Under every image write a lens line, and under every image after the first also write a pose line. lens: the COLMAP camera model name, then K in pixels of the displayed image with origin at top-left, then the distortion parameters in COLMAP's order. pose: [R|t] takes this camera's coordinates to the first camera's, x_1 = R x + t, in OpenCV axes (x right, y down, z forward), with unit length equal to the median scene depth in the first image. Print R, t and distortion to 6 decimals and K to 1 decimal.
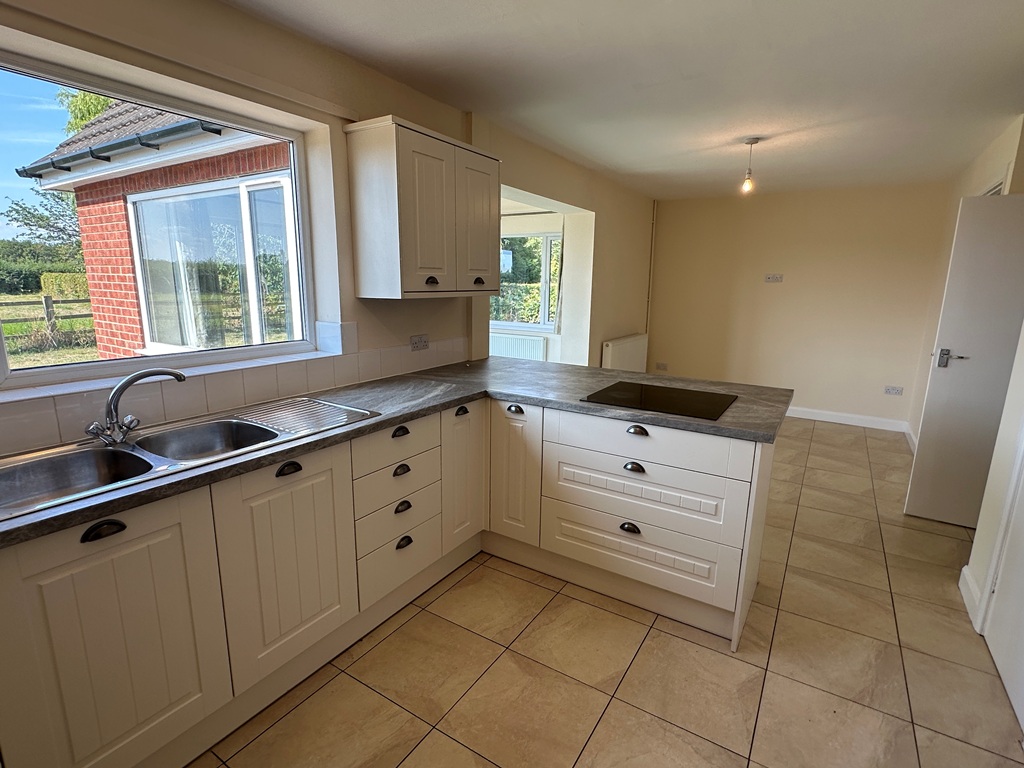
lens RADIAL K [[510.8, 0, 512.4], [0, 510.8, 382.8], [0, 0, 1]] dist [0.000025, 0.001099]
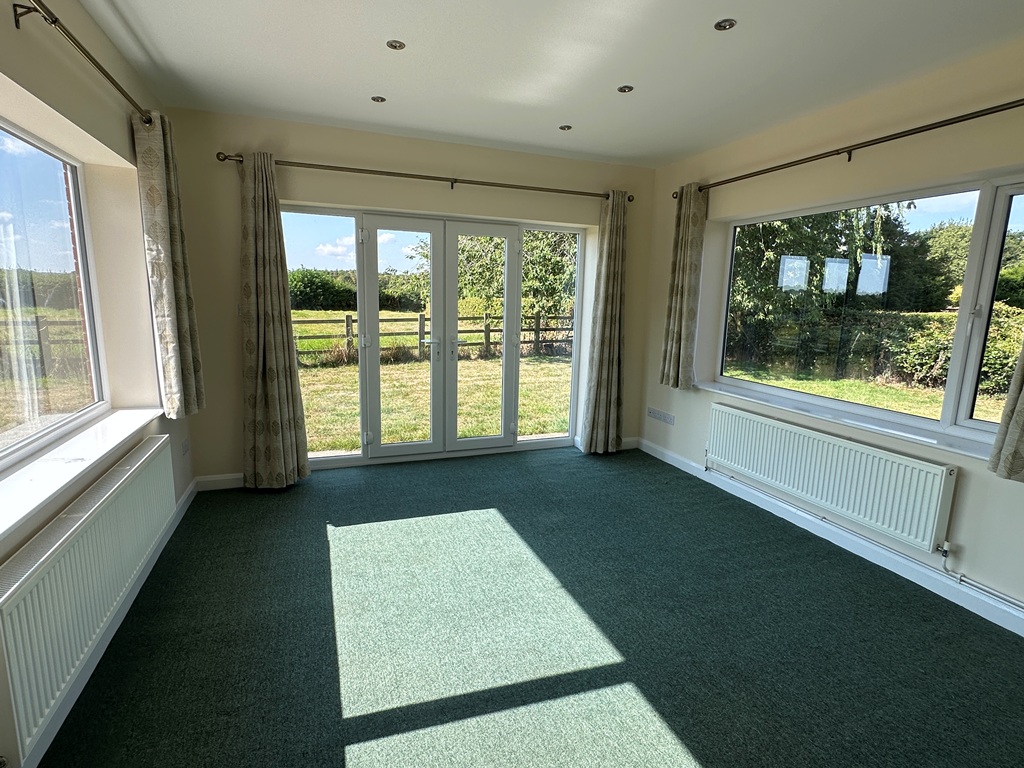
lens RADIAL K [[510.8, 0, 516.3], [0, 510.8, 389.2], [0, 0, 1]] dist [0.000025, 0.001099]
pose [[0.803759, 0.109371, -0.584815, 0.008835], [-0.128565, 0.991662, 0.008762, -0.044978], [0.580898, 0.068144, 0.811119, 0.222505]]
